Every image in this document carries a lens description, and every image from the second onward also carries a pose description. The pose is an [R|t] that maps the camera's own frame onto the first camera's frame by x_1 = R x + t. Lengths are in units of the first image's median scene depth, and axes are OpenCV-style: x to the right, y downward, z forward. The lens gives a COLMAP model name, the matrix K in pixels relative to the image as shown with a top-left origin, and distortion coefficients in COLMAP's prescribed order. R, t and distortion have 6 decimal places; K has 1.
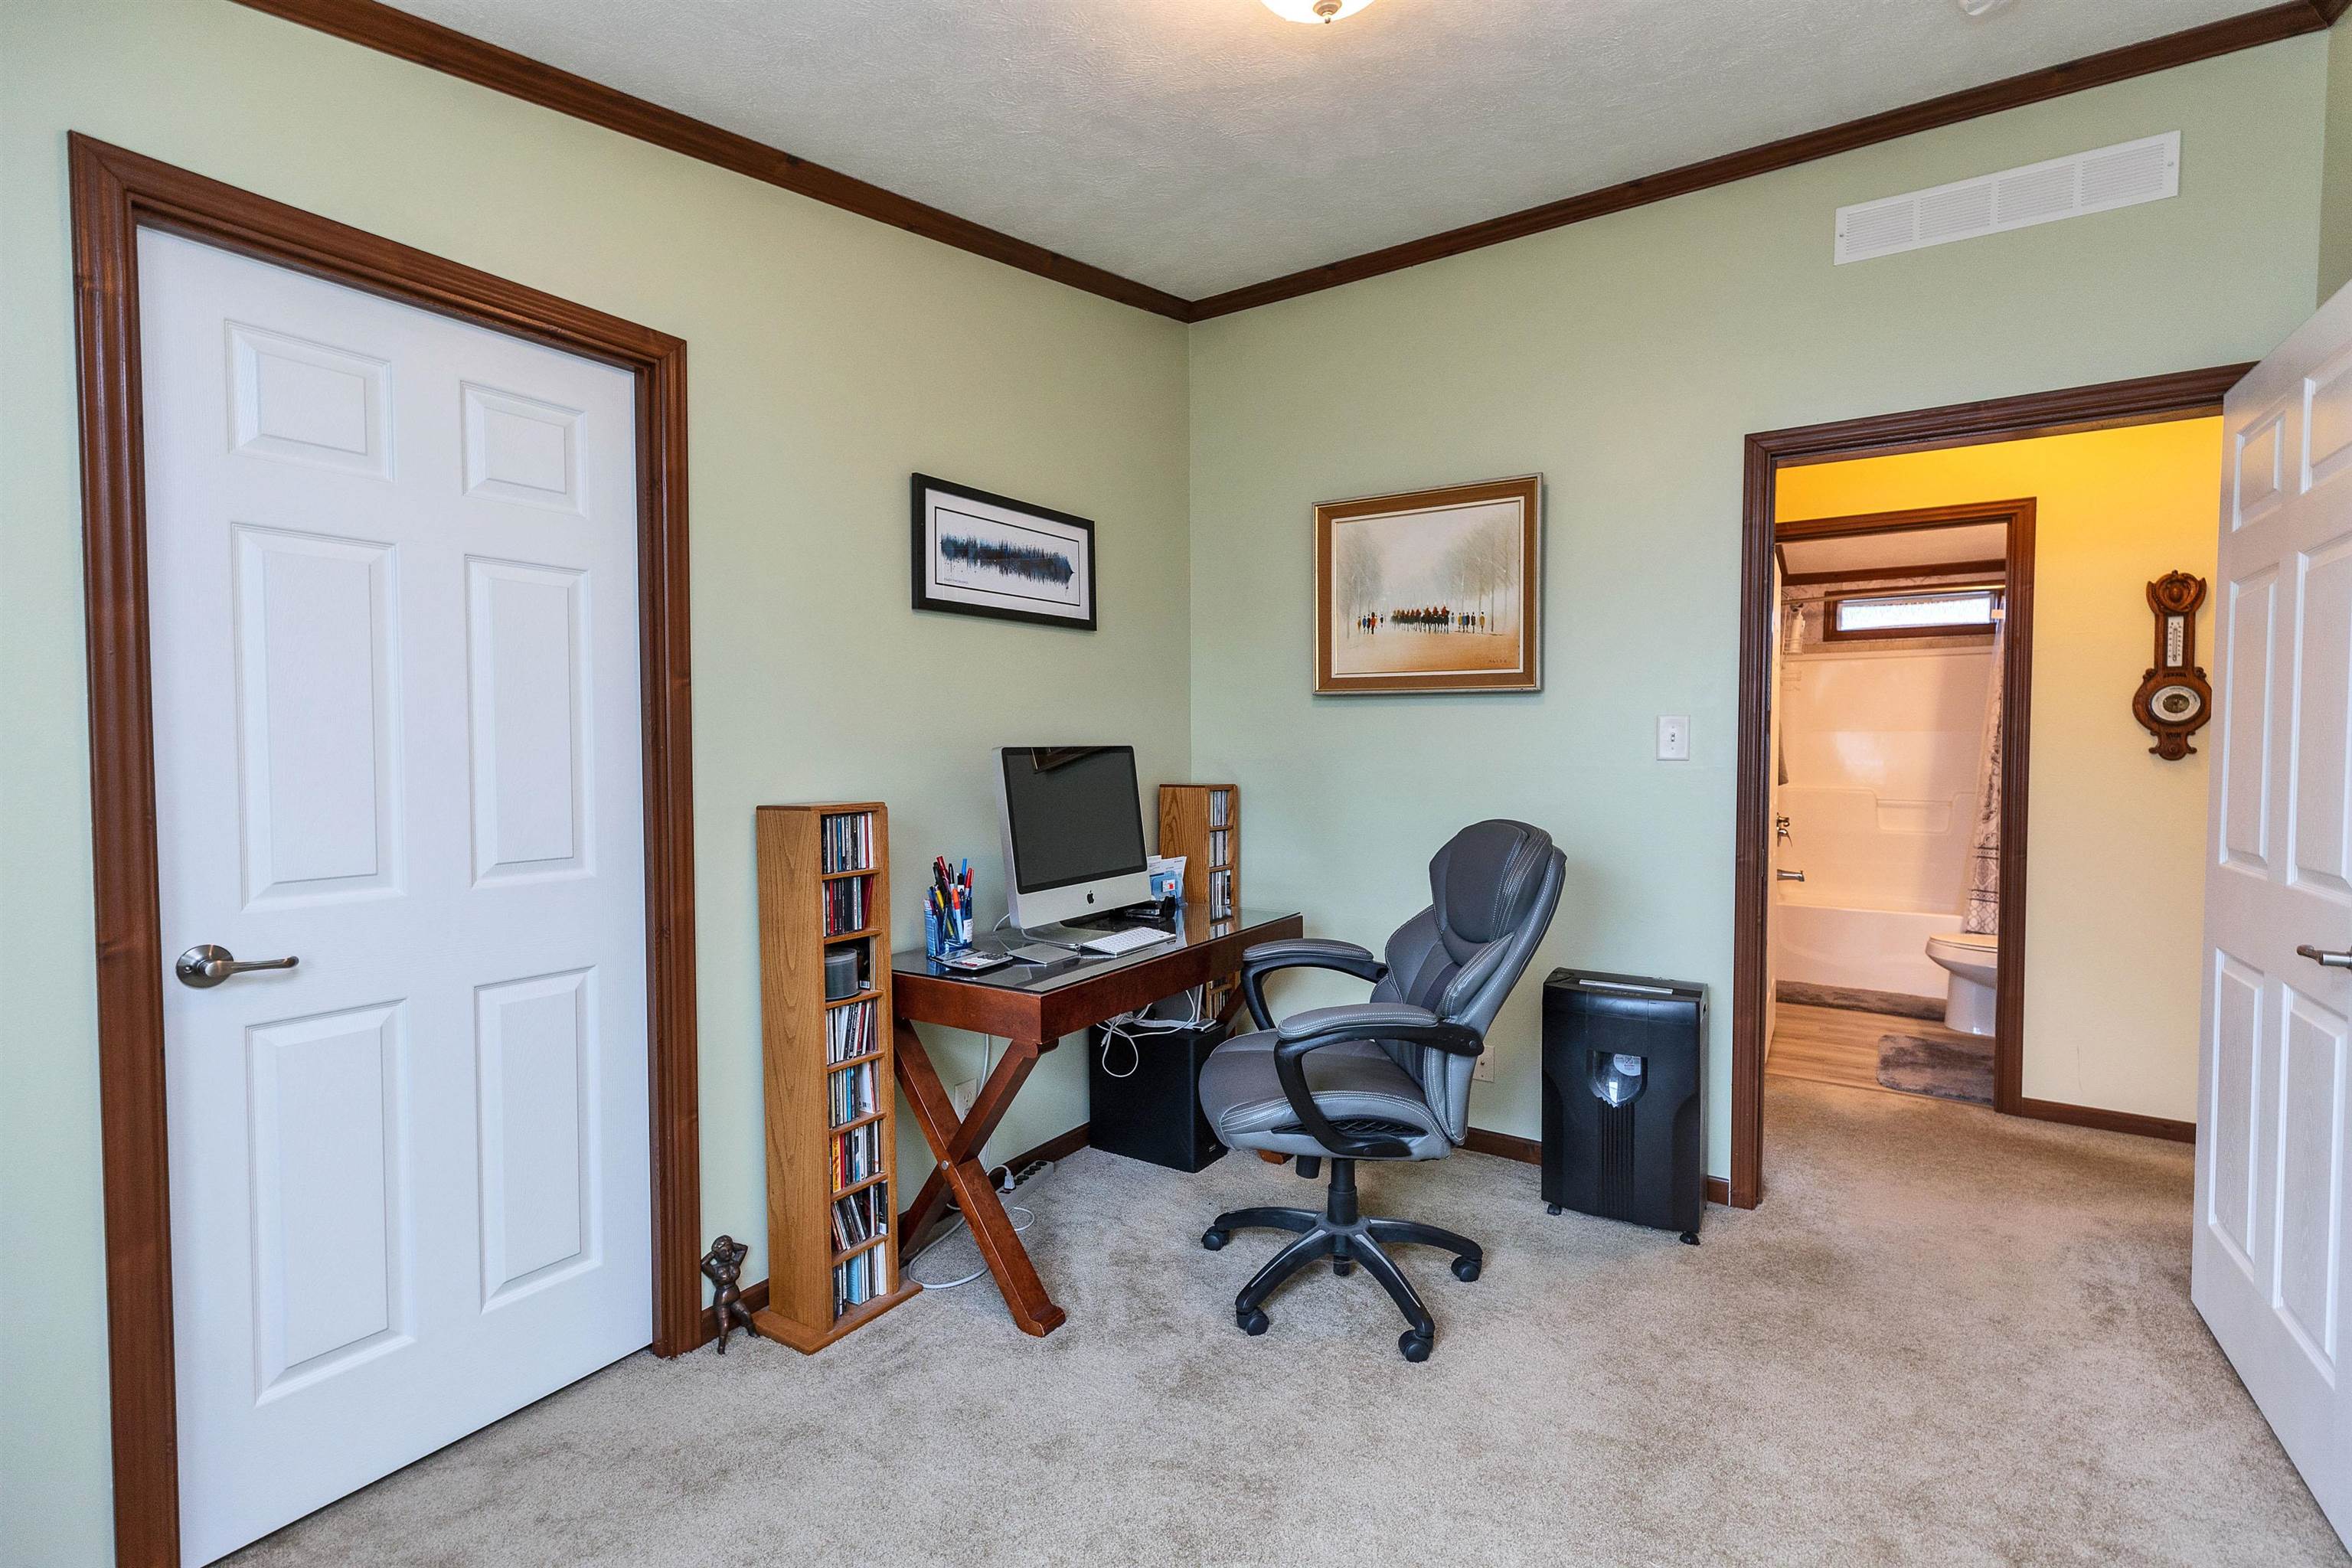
lens RADIAL K [[1052.4, 0, 1182.5], [0, 1052.4, 767.0], [0, 0, 1]] dist [0.005098, -0.000901]
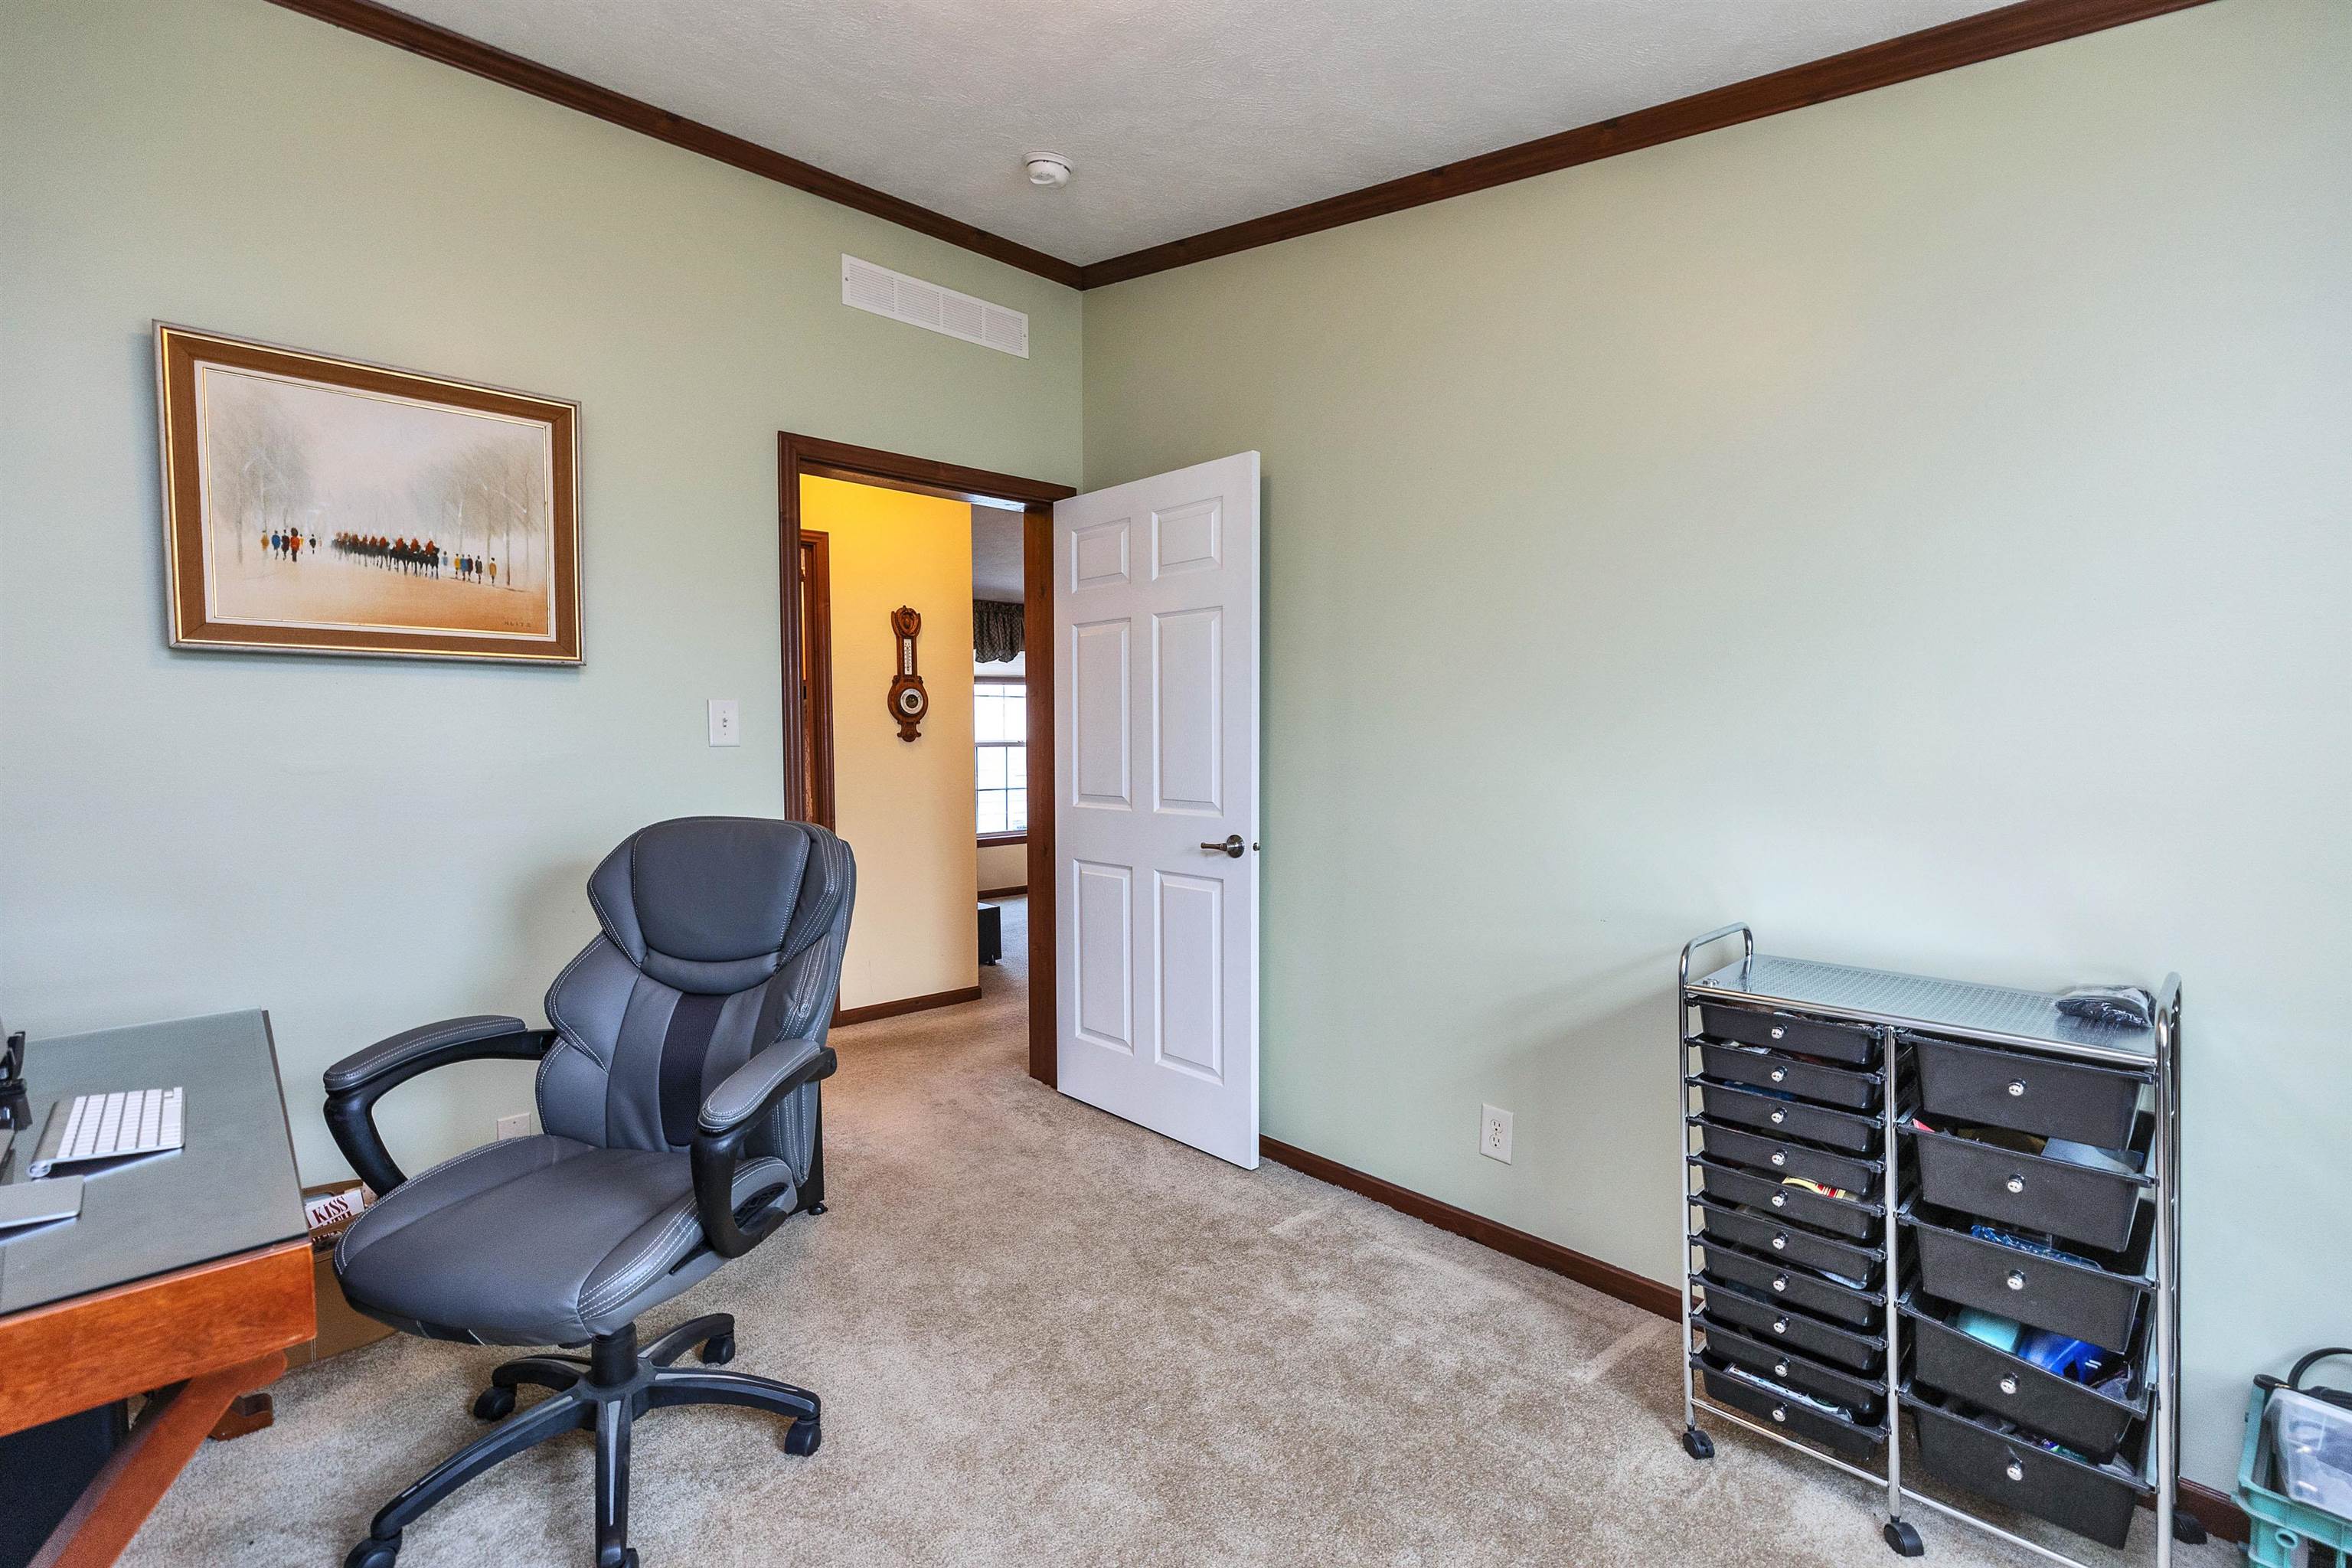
lens RADIAL K [[1052.4, 0, 1169.8], [0, 1052.4, 773.1], [0, 0, 1]] dist [0.005098, -0.000901]
pose [[0.248694, -0.039910, 0.967760, -0.331960], [0.025533, 0.999074, 0.034639, -0.004310], [-0.968245, 0.016095, 0.249483, 0.322543]]
